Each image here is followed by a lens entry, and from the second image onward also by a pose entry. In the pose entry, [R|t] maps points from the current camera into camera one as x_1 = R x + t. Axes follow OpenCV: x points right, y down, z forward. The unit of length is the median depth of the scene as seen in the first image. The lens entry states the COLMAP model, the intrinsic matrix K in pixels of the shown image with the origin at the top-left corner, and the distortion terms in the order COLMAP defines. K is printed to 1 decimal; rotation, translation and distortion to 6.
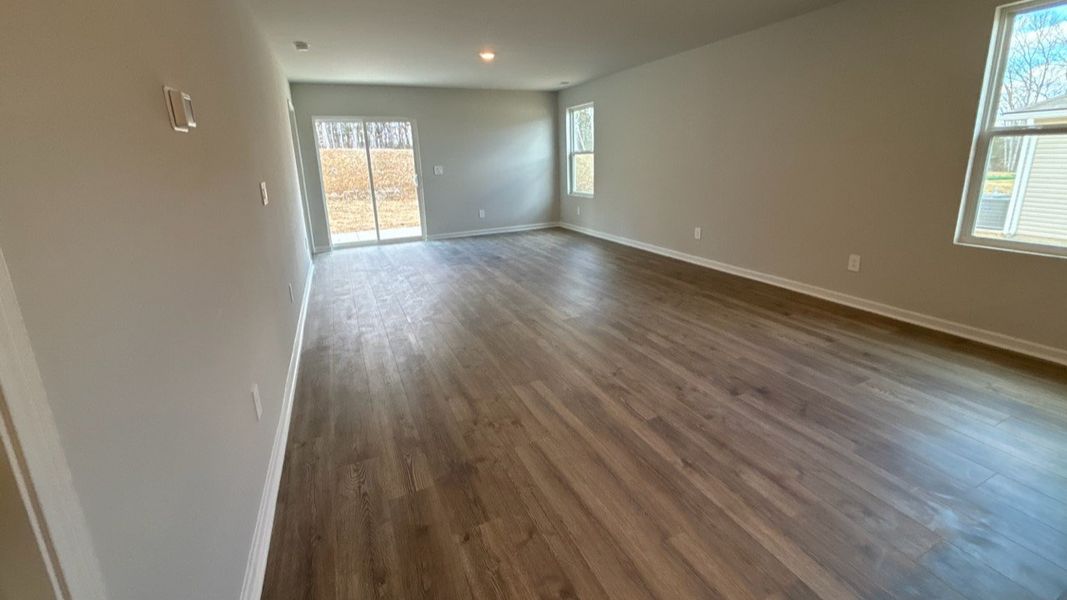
lens RADIAL K [[431.2, 0, 533.3], [0, 431.2, 258.5], [0, 0, 1]] dist [-0.000336, -0.000002]
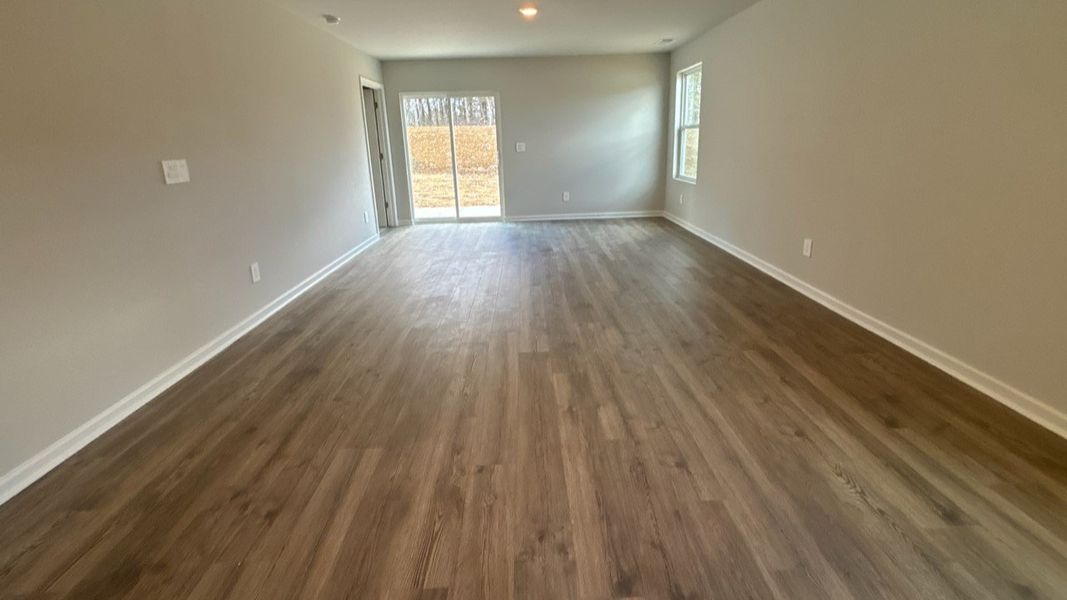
lens RADIAL K [[433.5, 0, 529.9], [0, 433.5, 233.4], [0, 0, 1]] dist [-0.000397, 0.000341]
pose [[0.916122, 0.088812, -0.390940, 0.188531], [-0.089085, 0.995871, 0.017476, -0.040301], [0.390877, 0.018816, 0.920250, 0.165924]]
